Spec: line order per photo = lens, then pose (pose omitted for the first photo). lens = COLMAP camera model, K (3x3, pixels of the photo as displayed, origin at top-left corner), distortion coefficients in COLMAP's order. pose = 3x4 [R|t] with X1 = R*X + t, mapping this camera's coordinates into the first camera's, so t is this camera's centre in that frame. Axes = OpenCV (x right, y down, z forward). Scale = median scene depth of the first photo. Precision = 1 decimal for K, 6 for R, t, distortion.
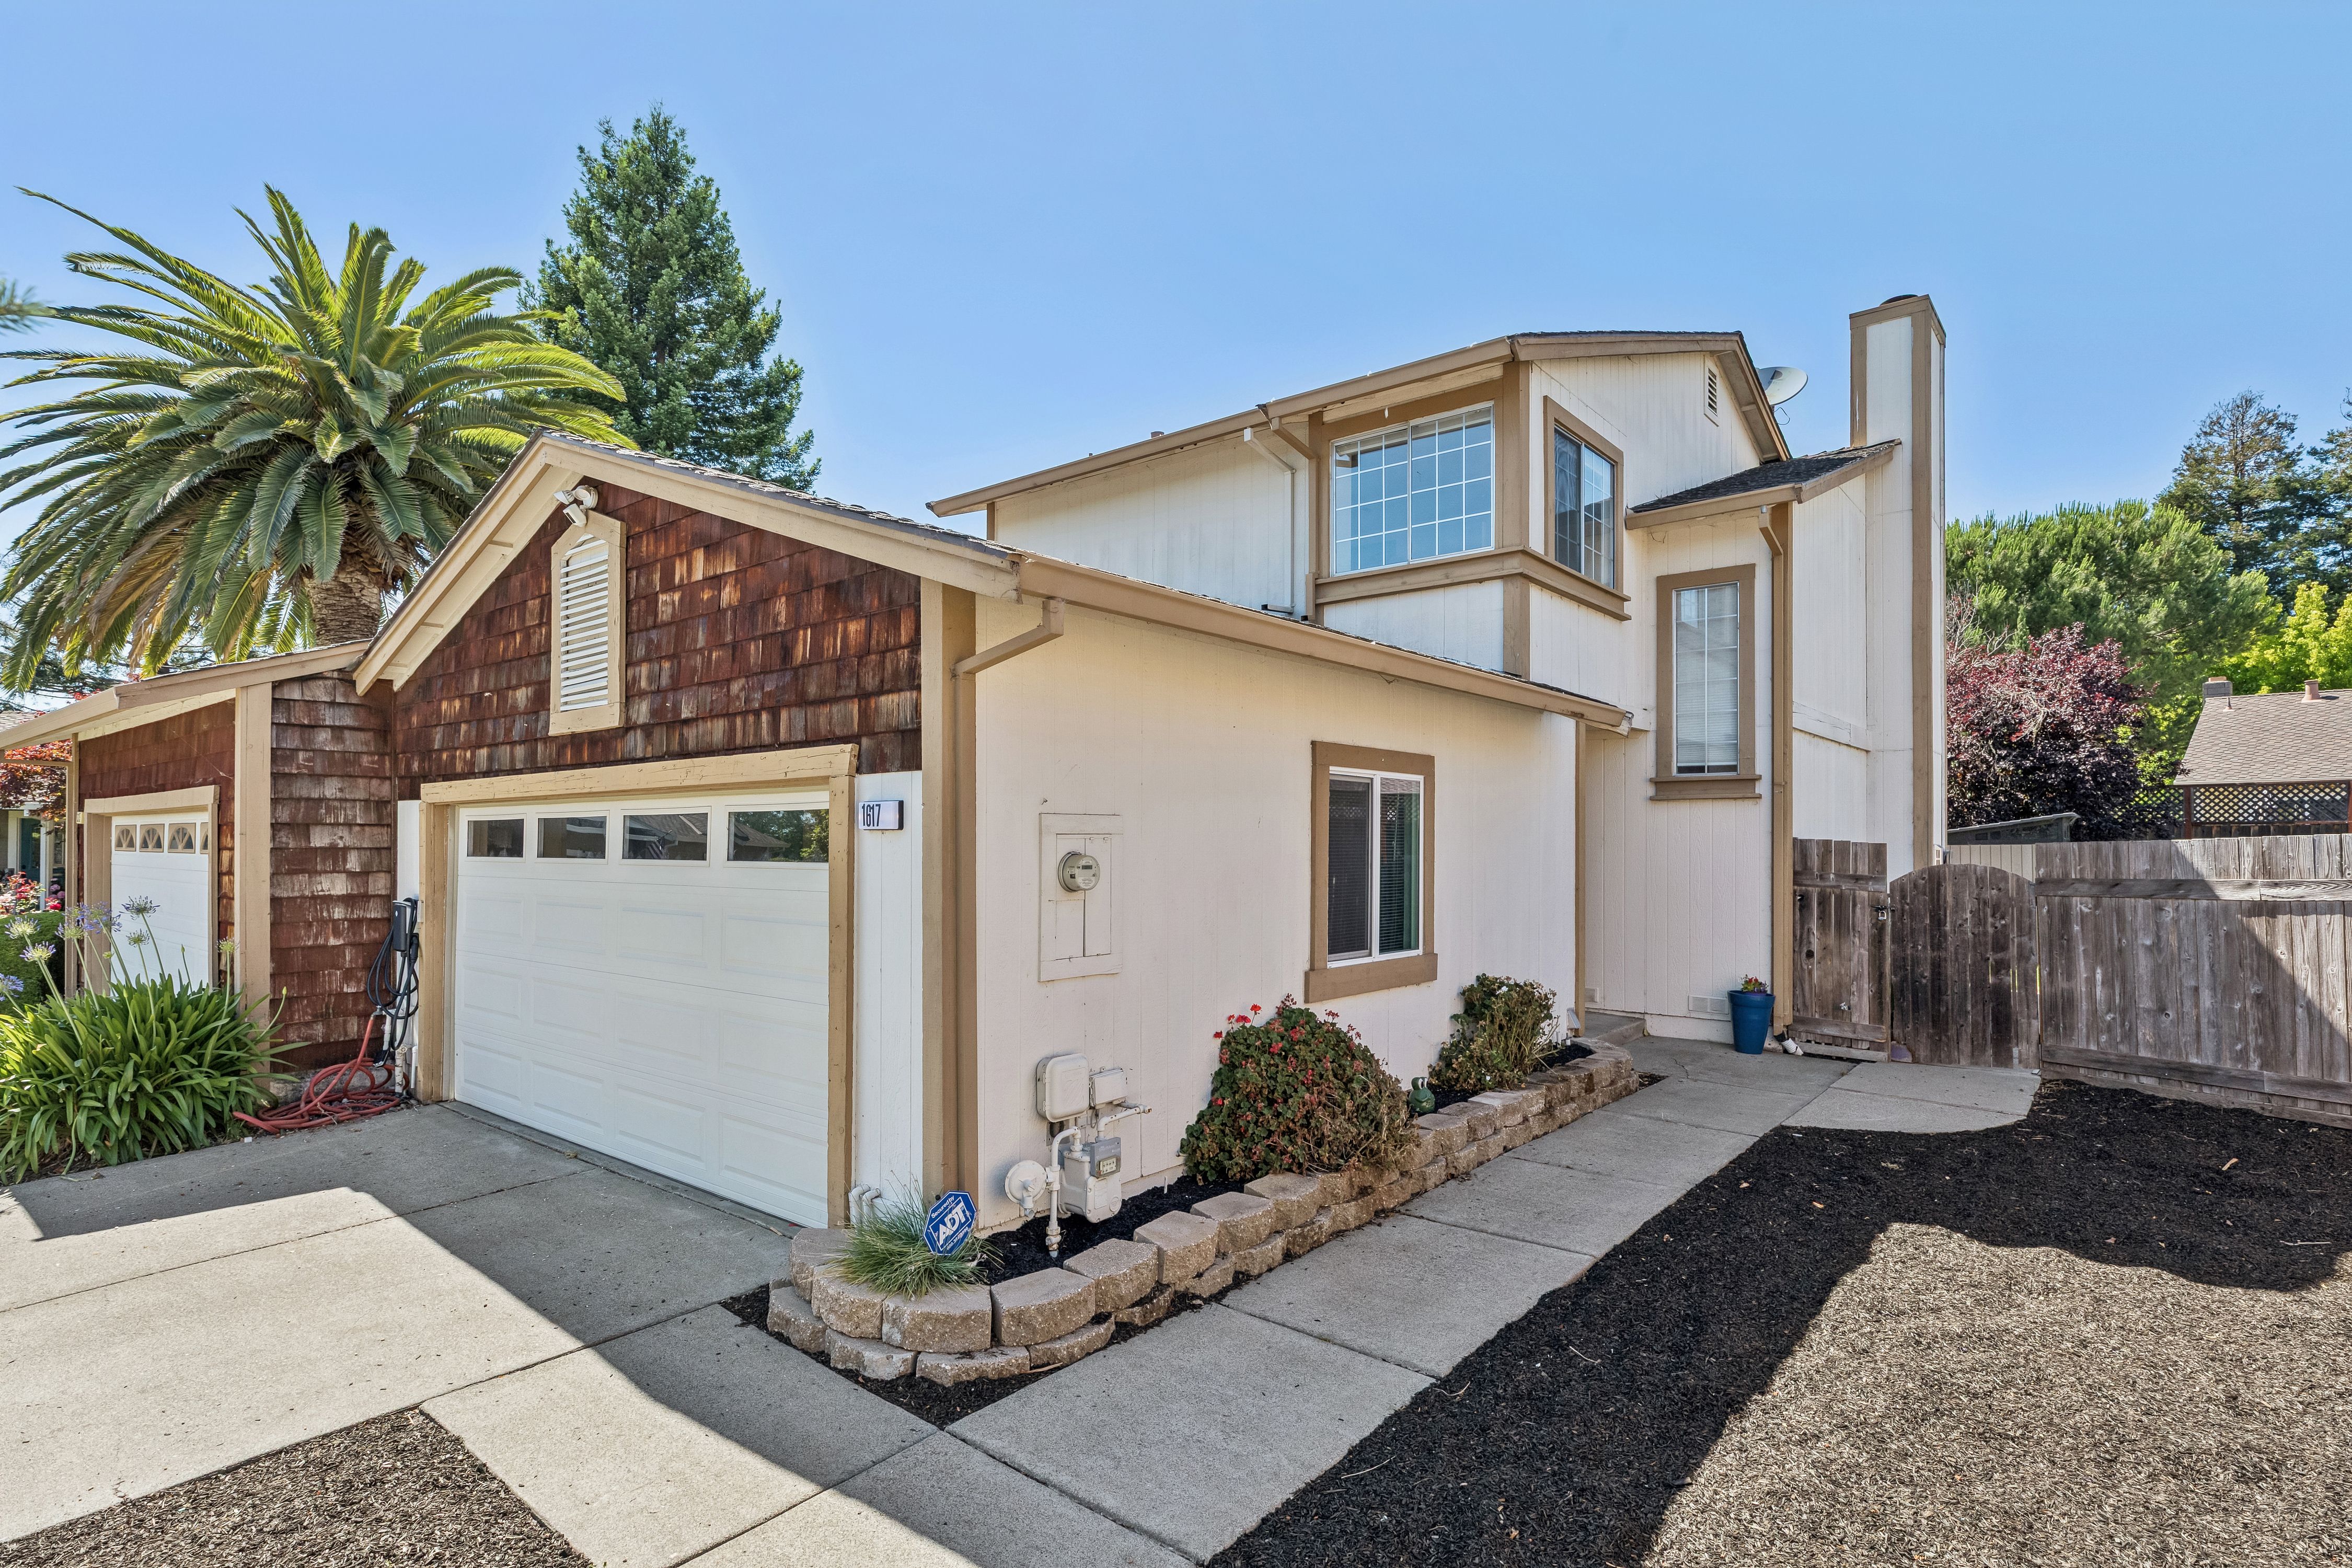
lens RADIAL K [[1181.7, 0, 1173.0], [0, 1181.7, 840.9], [0, 0, 1]] dist [-0.005681, 0.000039]
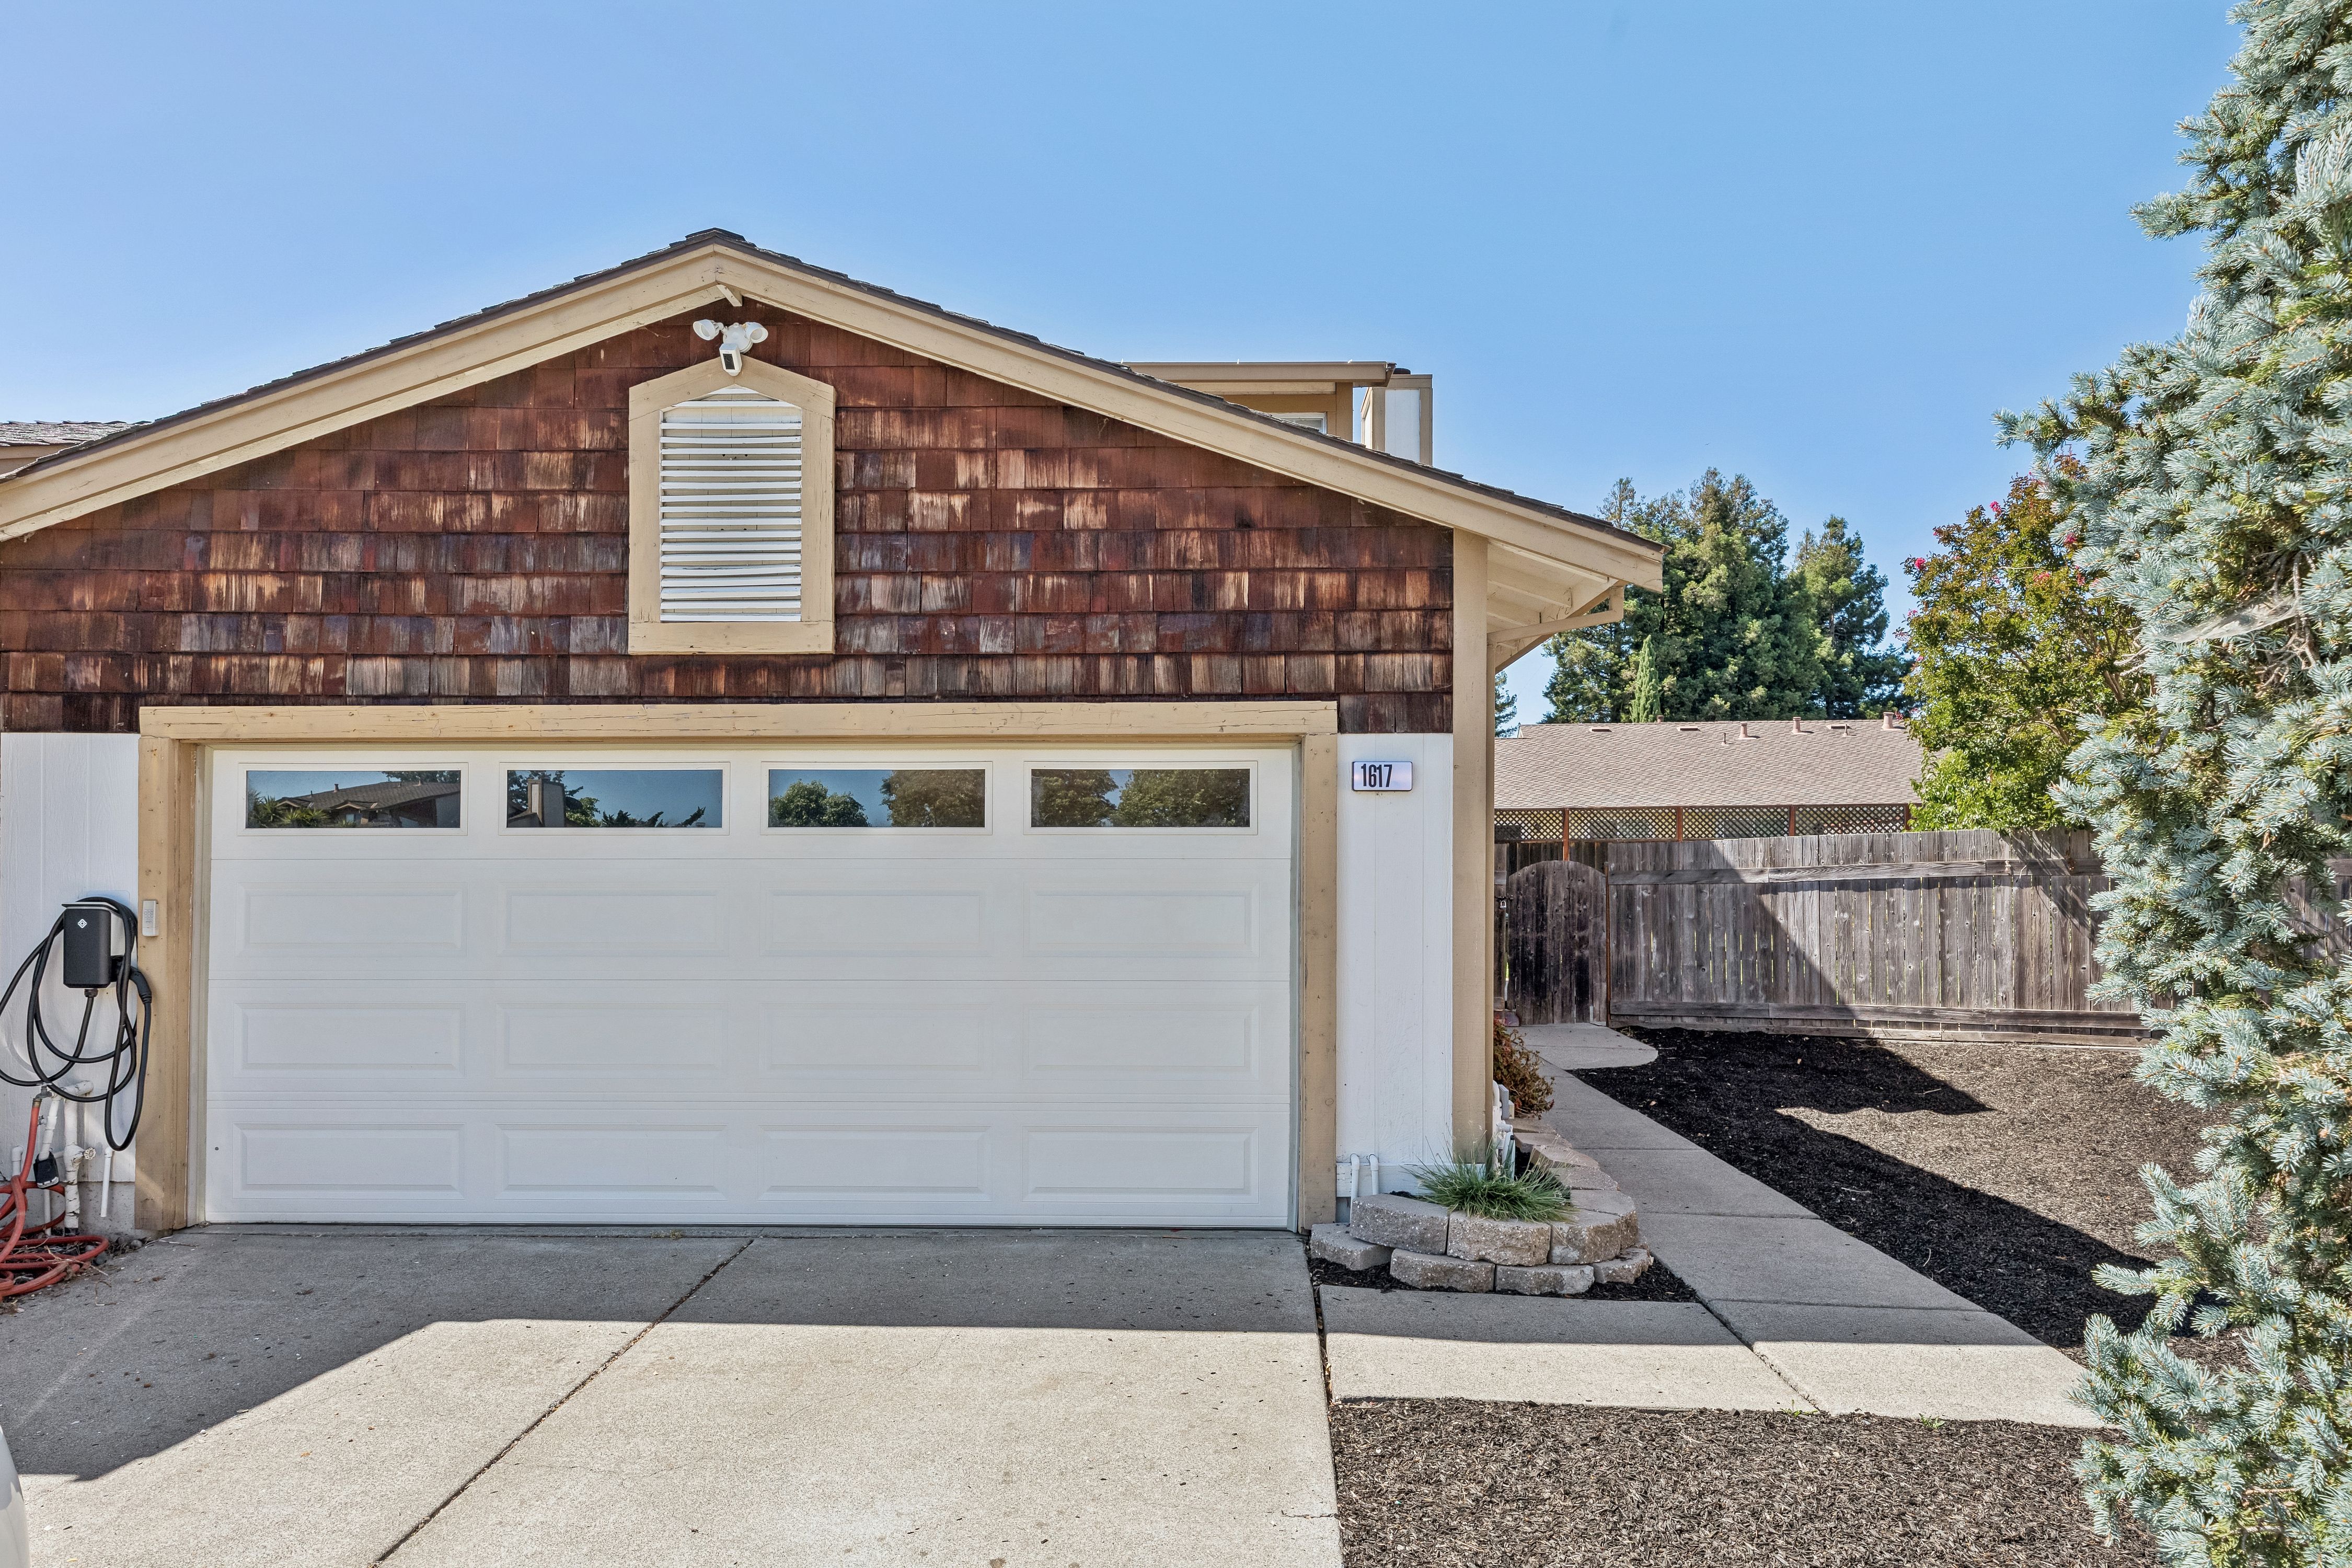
lens RADIAL K [[1407.2, 0, 1176.6], [0, 1407.2, 876.7], [0, 0, 1]] dist [0.002734, -0.000649]
pose [[0.785928, -0.003012, 0.618311, -0.712745], [-0.000822, 0.999982, 0.005917, 0.035927], [-0.618317, -0.005159, 0.785912, 0.115112]]
